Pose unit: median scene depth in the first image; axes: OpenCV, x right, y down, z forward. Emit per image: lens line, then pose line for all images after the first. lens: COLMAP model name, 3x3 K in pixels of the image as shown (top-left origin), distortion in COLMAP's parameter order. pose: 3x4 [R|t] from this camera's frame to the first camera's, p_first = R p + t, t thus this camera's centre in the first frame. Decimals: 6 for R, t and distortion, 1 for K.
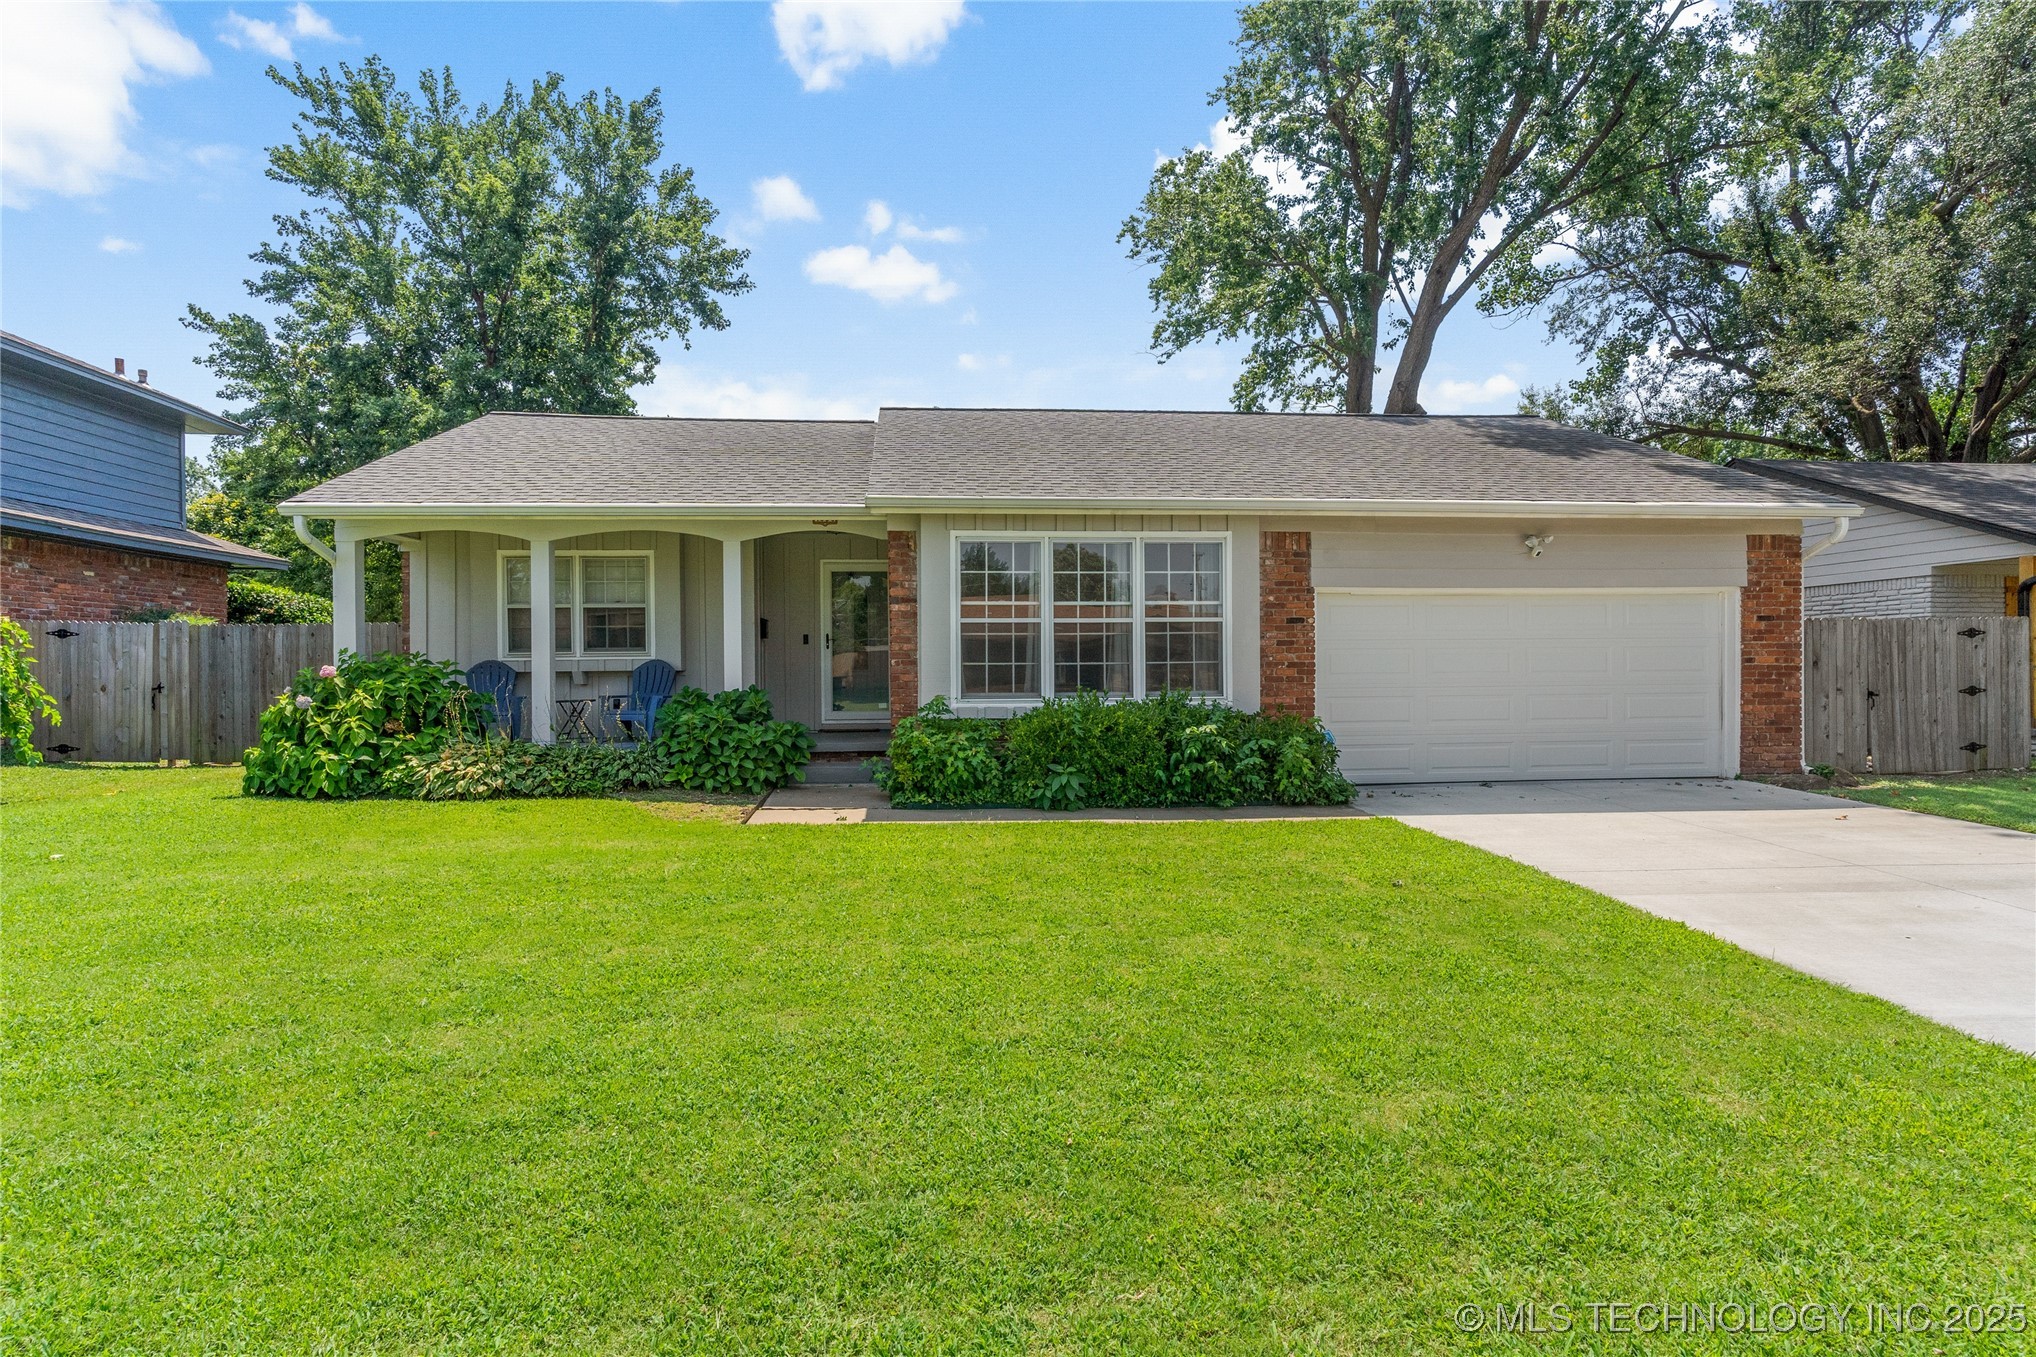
lens RADIAL K [[1012.0, 0, 1018.0], [0, 1012.0, 678.5], [0, 0, 1]] dist [-0.001369, -0.000470]
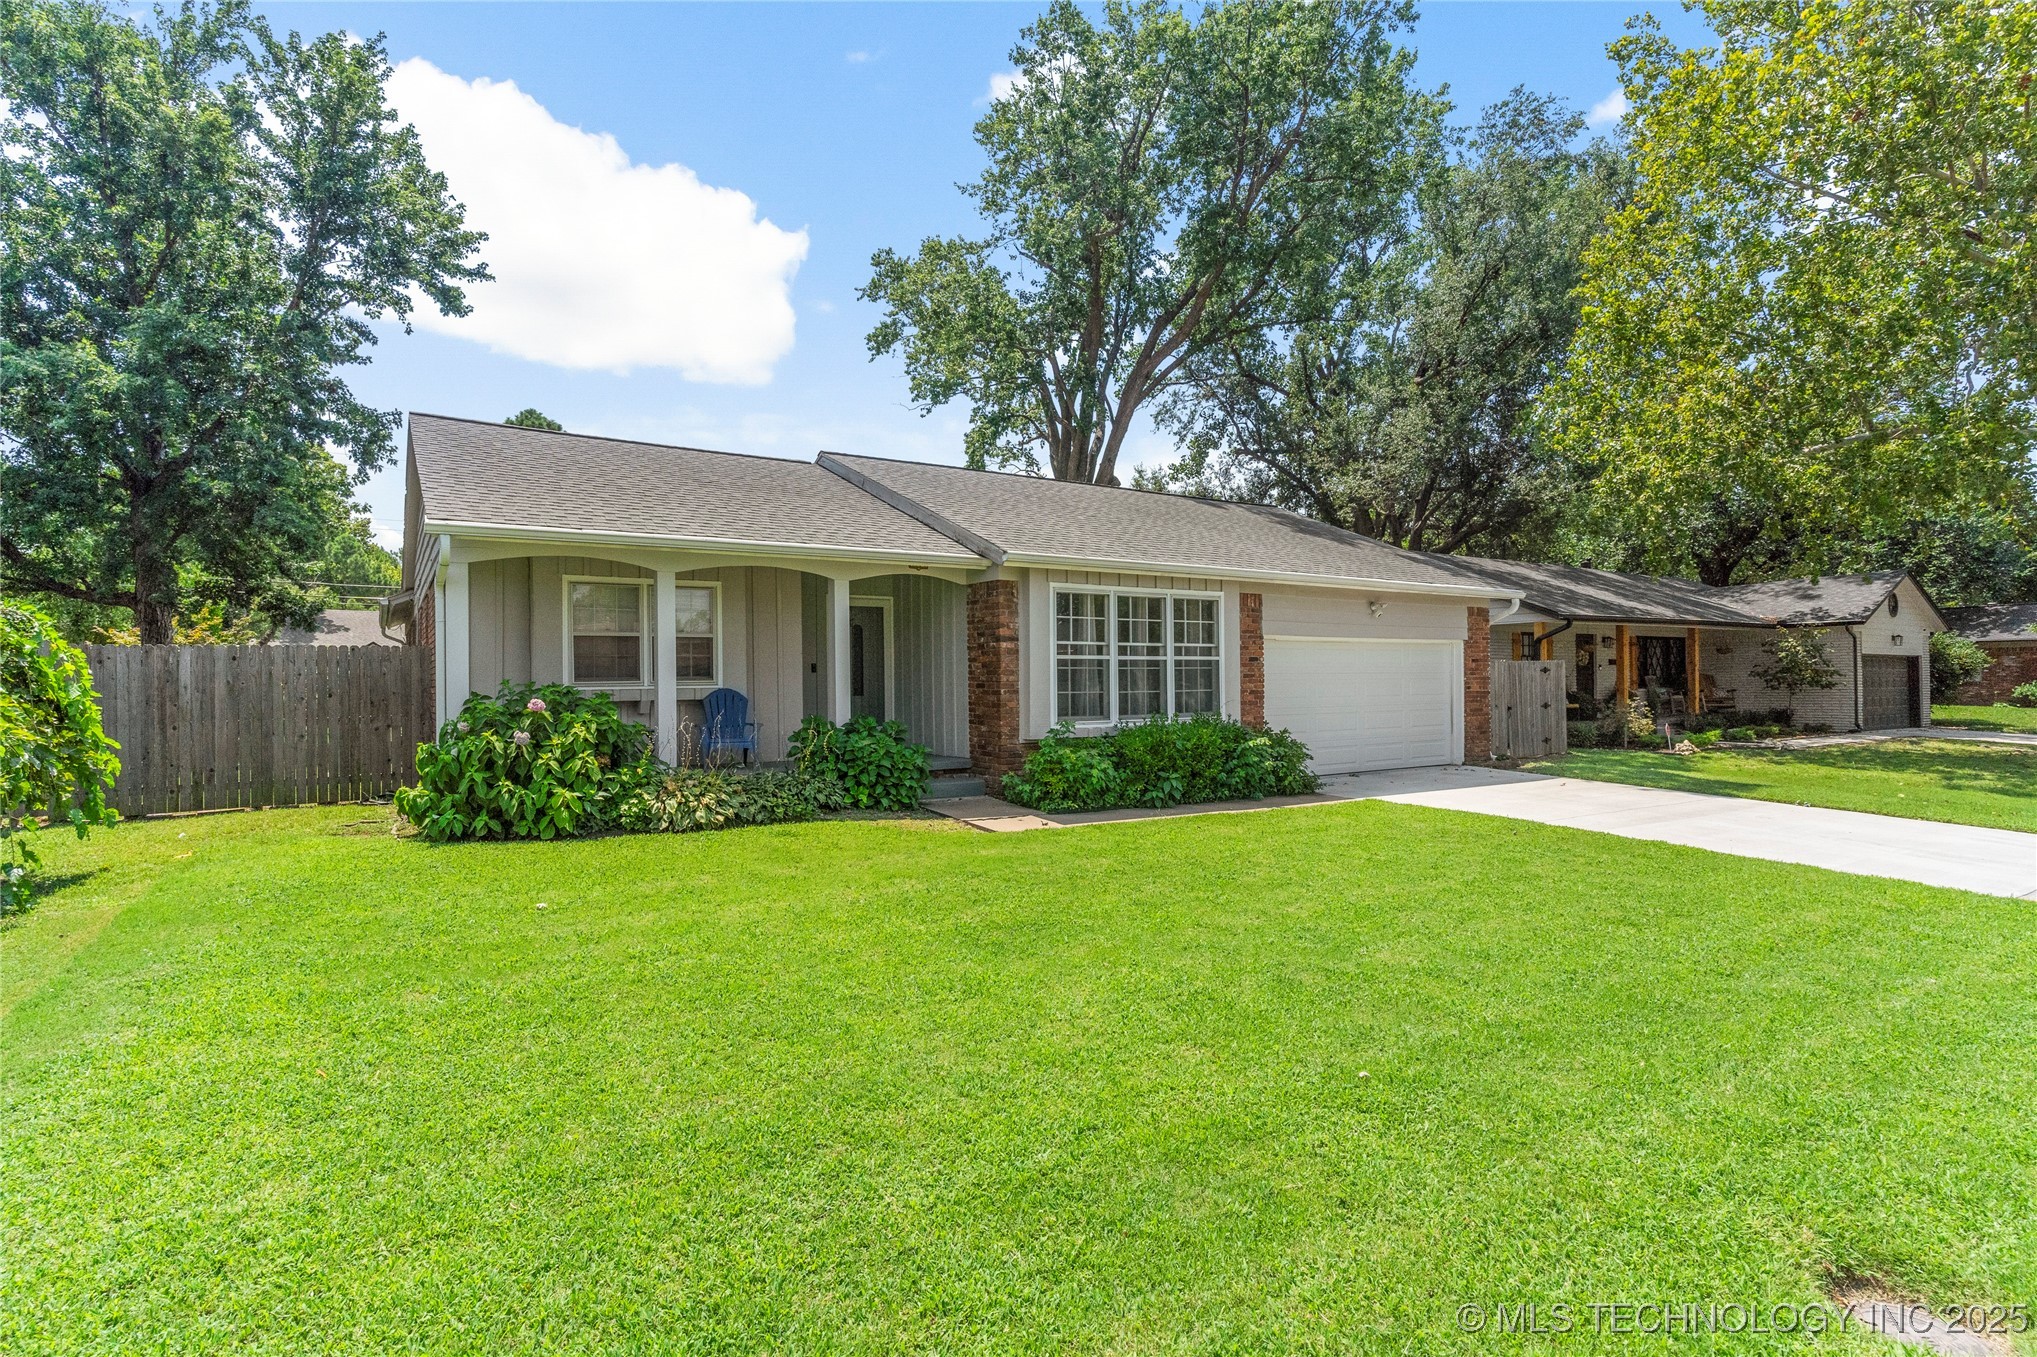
lens RADIAL K [[979.6, 0, 1018.5], [0, 979.6, 678.5], [0, 0, 1]] dist [0.000331, 0.000237]
pose [[0.888583, 0.002498, 0.458709, -0.575761], [0.005564, 0.999853, -0.016224, -0.011681], [-0.458682, 0.016968, 0.888438, -0.016248]]
